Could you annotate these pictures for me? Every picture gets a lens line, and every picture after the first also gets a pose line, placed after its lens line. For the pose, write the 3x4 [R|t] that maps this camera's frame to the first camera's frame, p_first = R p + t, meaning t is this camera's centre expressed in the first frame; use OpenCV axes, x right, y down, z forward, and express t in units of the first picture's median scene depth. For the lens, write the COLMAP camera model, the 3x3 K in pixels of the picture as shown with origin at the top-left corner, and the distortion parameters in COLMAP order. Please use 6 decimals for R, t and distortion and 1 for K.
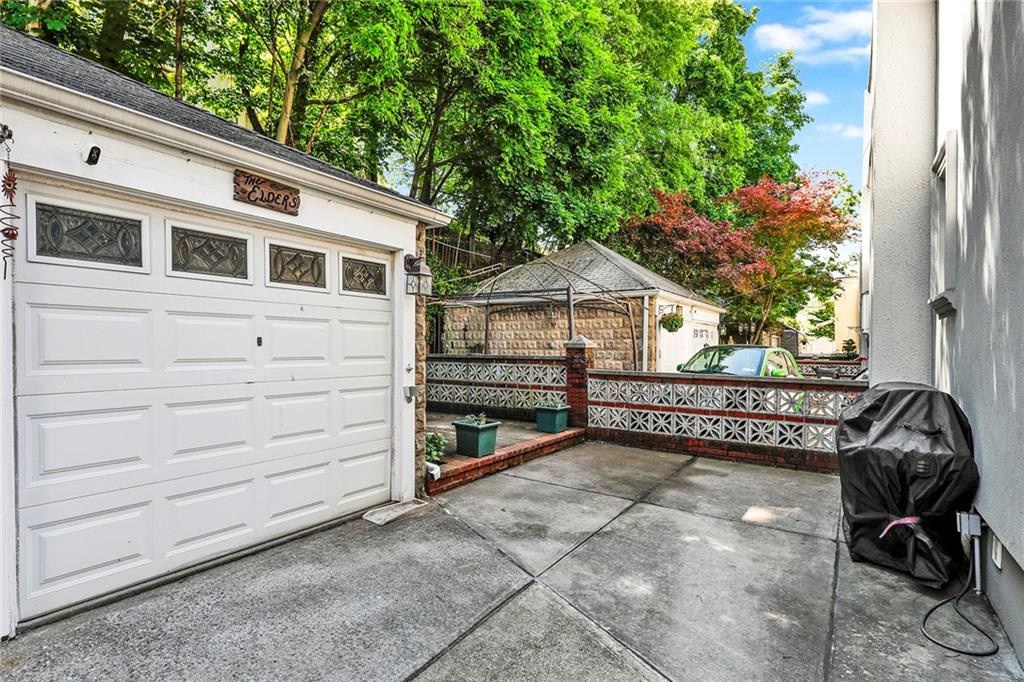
lens RADIAL K [[521.9, 0, 512.0], [0, 521.9, 341.0], [0, 0, 1]] dist [-0.002220, -0.000833]
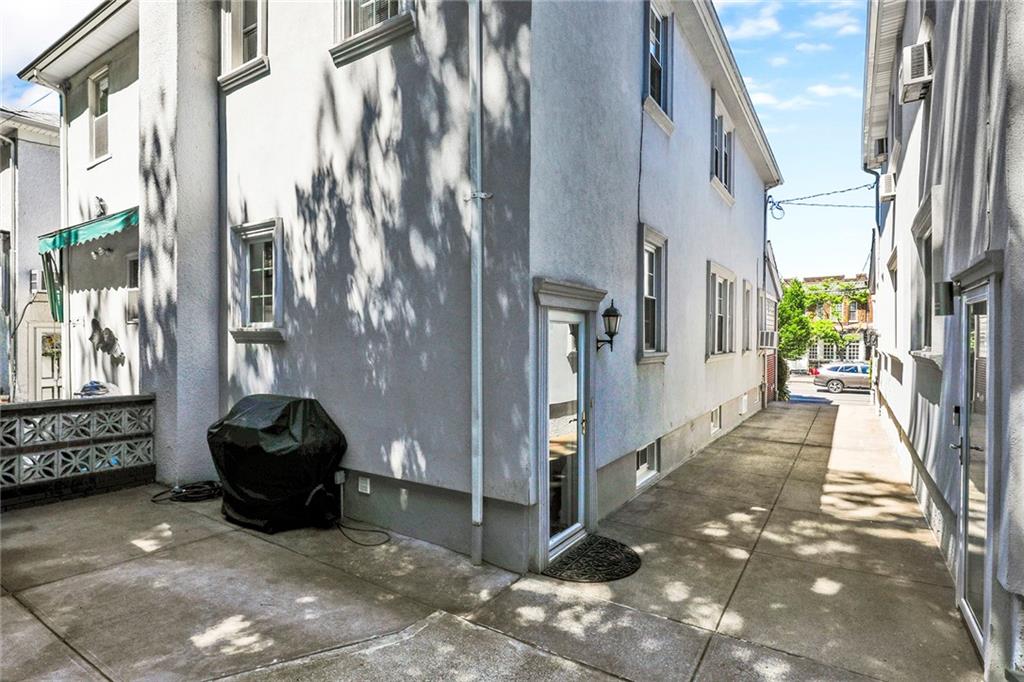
lens RADIAL K [[521.9, 0, 512.0], [0, 521.9, 341.0], [0, 0, 1]] dist [-0.002220, -0.000833]
pose [[-0.002293, -0.008987, 0.999957, -0.603077], [-0.012353, 0.999884, 0.008958, -0.078591], [-0.999921, -0.012332, -0.002403, 0.367566]]
